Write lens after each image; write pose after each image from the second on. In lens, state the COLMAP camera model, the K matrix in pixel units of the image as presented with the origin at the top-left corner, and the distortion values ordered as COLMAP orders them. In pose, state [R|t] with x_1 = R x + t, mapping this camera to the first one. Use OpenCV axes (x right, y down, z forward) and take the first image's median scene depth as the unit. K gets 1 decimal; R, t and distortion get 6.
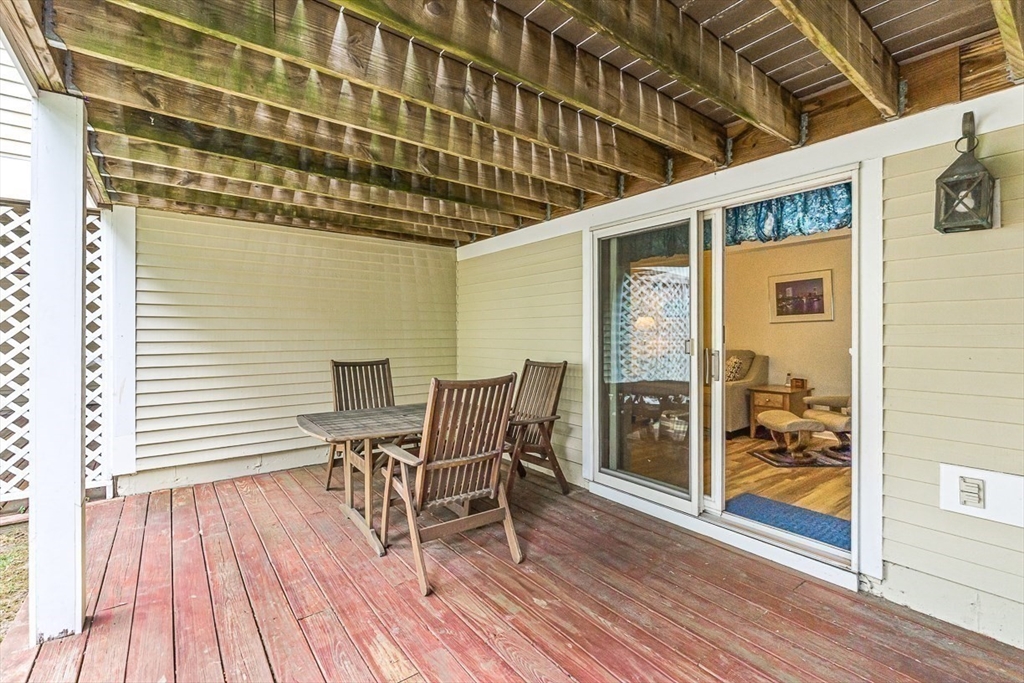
lens RADIAL K [[457.9, 0, 511.3], [0, 457.9, 334.4], [0, 0, 1]] dist [0.001968, 0.000184]
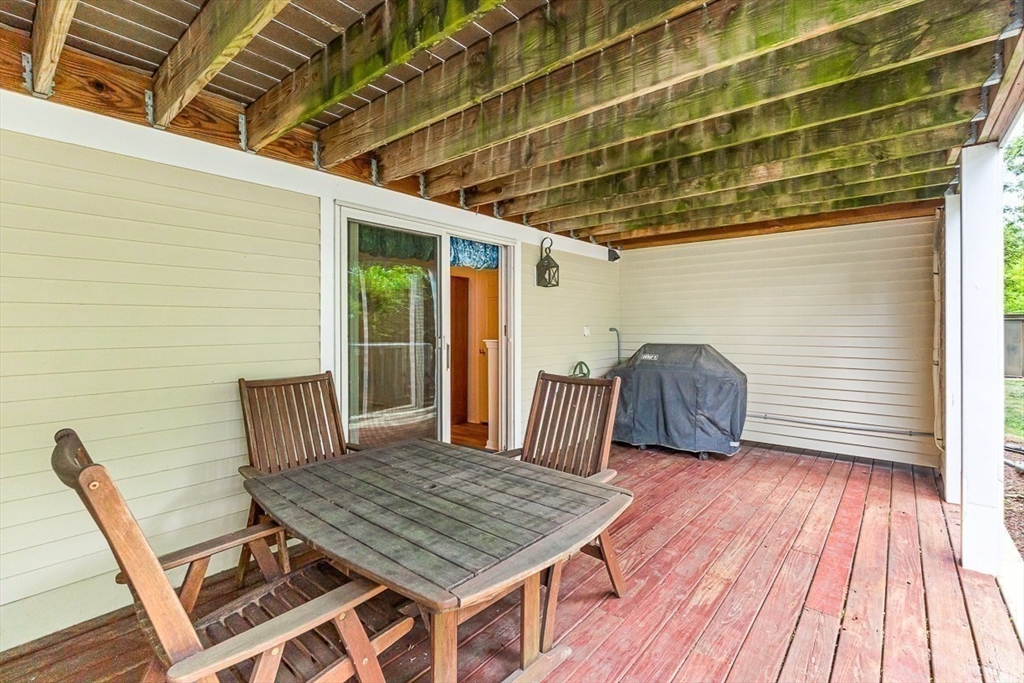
lens RADIAL K [[457.9, 0, 510.3], [0, 457.9, 341.2], [0, 0, 1]] dist [0.001968, 0.000184]
pose [[-0.214061, -0.029495, 0.976375, -1.250090], [0.006838, 0.999474, 0.031692, -0.022838], [-0.976796, 0.013461, -0.213746, 1.644796]]
